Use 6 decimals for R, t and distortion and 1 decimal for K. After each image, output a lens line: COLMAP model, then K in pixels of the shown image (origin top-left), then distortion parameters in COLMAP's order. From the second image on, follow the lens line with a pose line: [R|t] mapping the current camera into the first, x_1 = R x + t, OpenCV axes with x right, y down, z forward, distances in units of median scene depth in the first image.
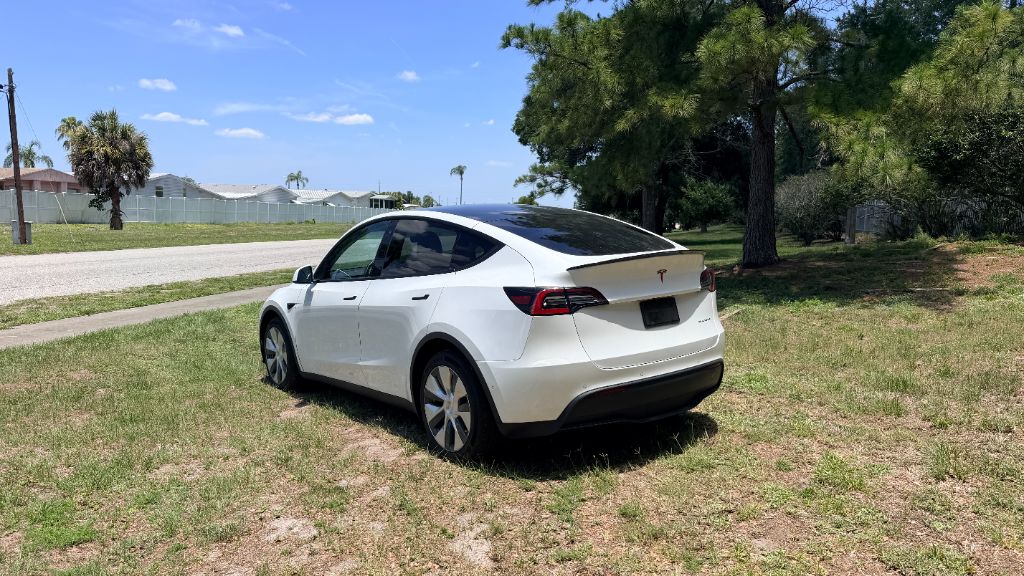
lens RADIAL K [[742.3, 0, 512.0], [0, 742.3, 288.0], [0, 0, 1]] dist [0.044253, -0.089273]
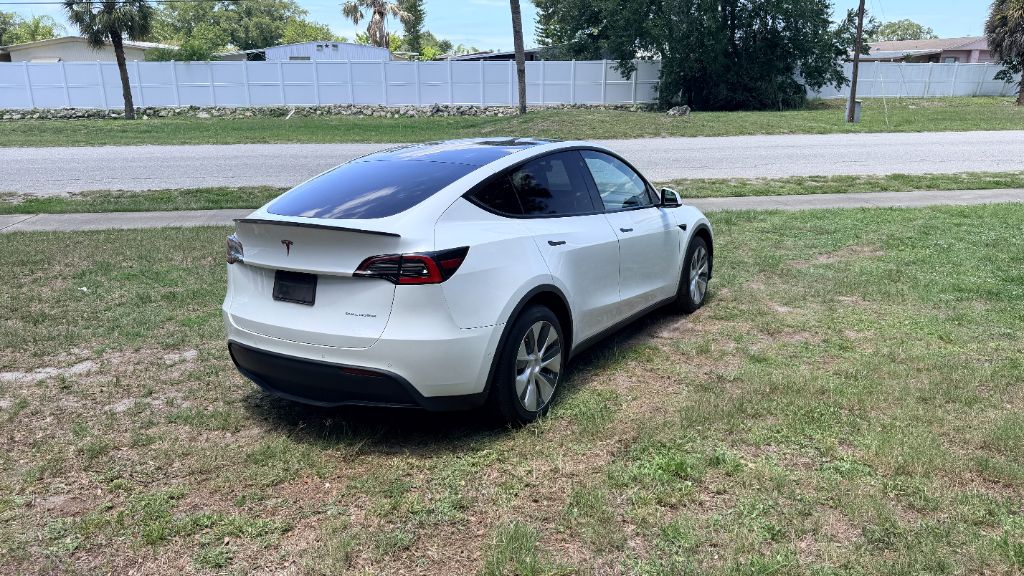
lens RADIAL K [[742.3, 0, 512.0], [0, 742.3, 288.0], [0, 0, 1]] dist [0.044253, -0.089273]
pose [[0.332093, 0.229756, -0.914837, 0.112306], [-0.063034, 0.973118, 0.221512, -0.018405], [0.941138, -0.015897, 0.337649, 0.095354]]
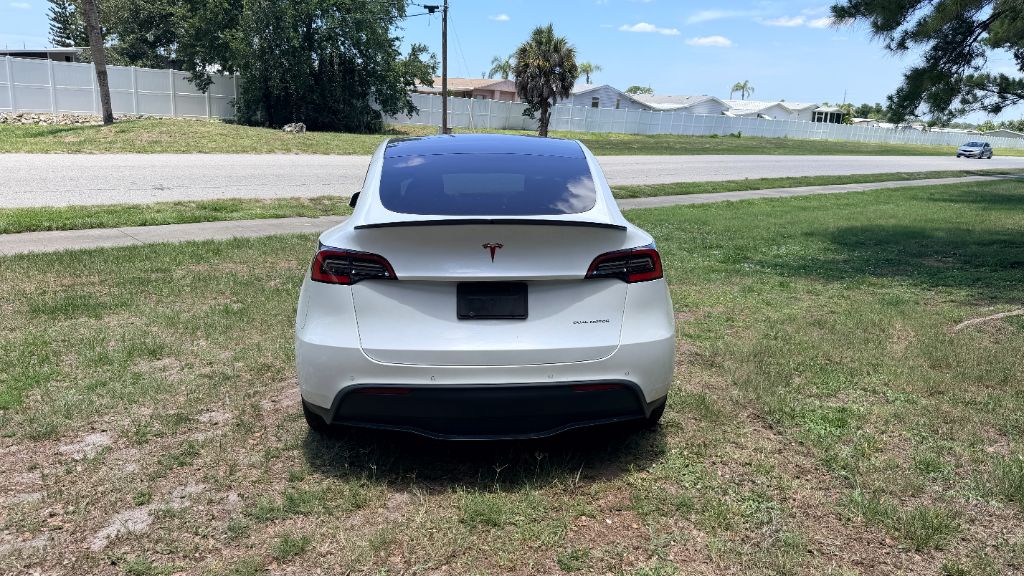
lens RADIAL K [[742.3, 0, 512.0], [0, 742.3, 288.0], [0, 0, 1]] dist [0.044253, -0.089273]
pose [[0.828944, 0.147985, -0.539400, 0.061239], [-0.084453, 0.986424, 0.140840, -0.008382], [0.552919, -0.071194, 0.830188, 0.041126]]
